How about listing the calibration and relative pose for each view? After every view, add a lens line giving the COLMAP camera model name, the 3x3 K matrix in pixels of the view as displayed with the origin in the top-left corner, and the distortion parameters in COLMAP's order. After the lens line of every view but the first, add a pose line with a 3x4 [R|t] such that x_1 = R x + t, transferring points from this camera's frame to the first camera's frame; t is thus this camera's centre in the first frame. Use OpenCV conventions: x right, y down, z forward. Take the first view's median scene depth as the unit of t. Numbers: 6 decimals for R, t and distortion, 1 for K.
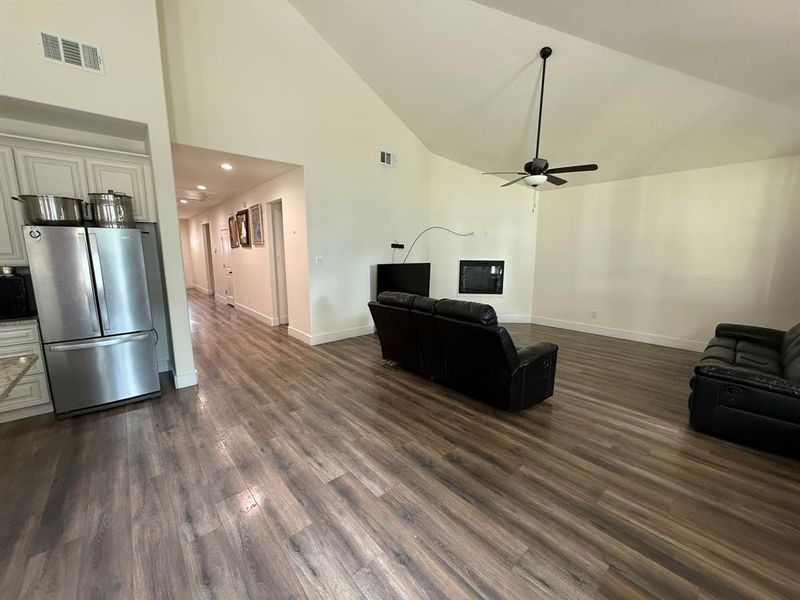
lens RADIAL K [[318.6, 0, 398.2], [0, 318.6, 299.1], [0, 0, 1]] dist [-0.003892, 0.001346]
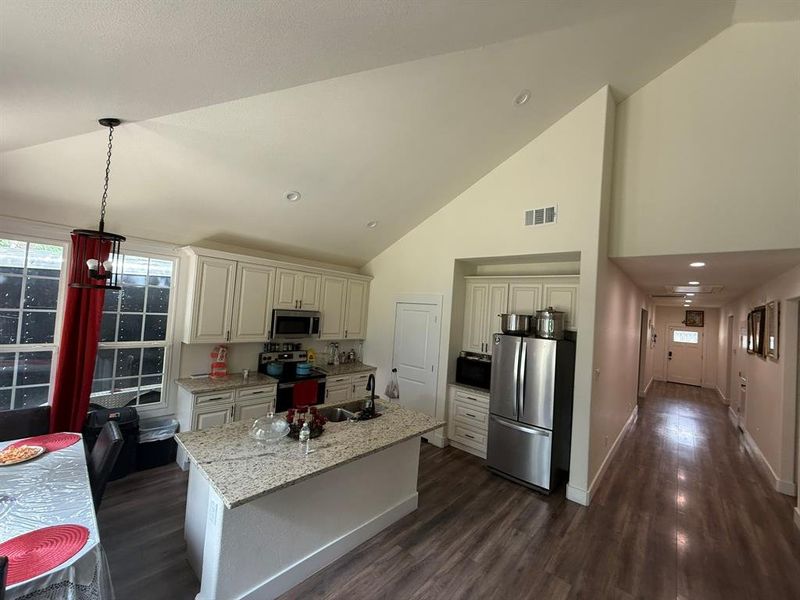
lens RADIAL K [[318.6, 0, 398.0], [0, 318.6, 302.2], [0, 0, 1]] dist [-0.003892, 0.001346]
pose [[0.132483, -0.011984, -0.991113, 0.261044], [-0.217949, 0.975102, -0.040924, -0.183046], [0.966926, 0.221433, 0.126572, 0.260073]]
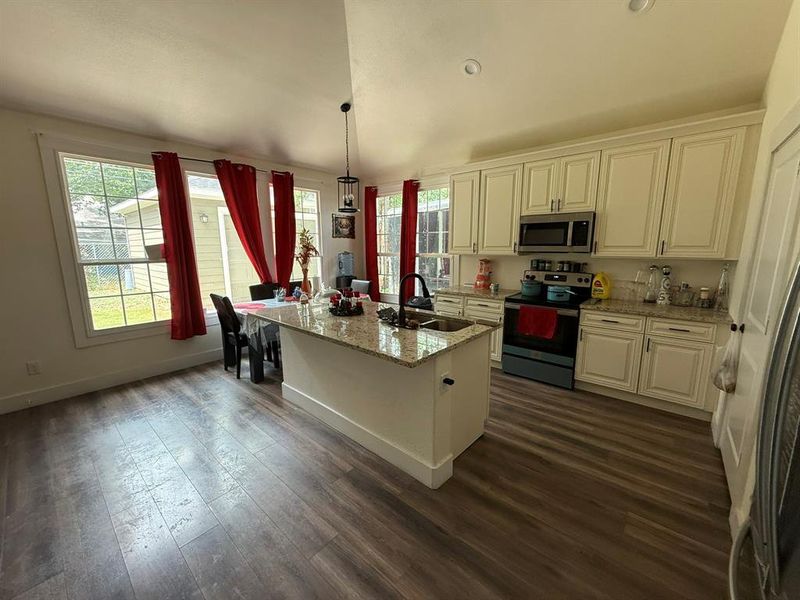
lens RADIAL K [[318.6, 0, 399.5], [0, 318.6, 301.3], [0, 0, 1]] dist [-0.003892, 0.001346]
pose [[-0.988916, 0.032724, -0.144827, -0.600633], [-0.015185, 0.948005, 0.317893, -0.159084], [0.147699, 0.316569, -0.937000, 1.067431]]
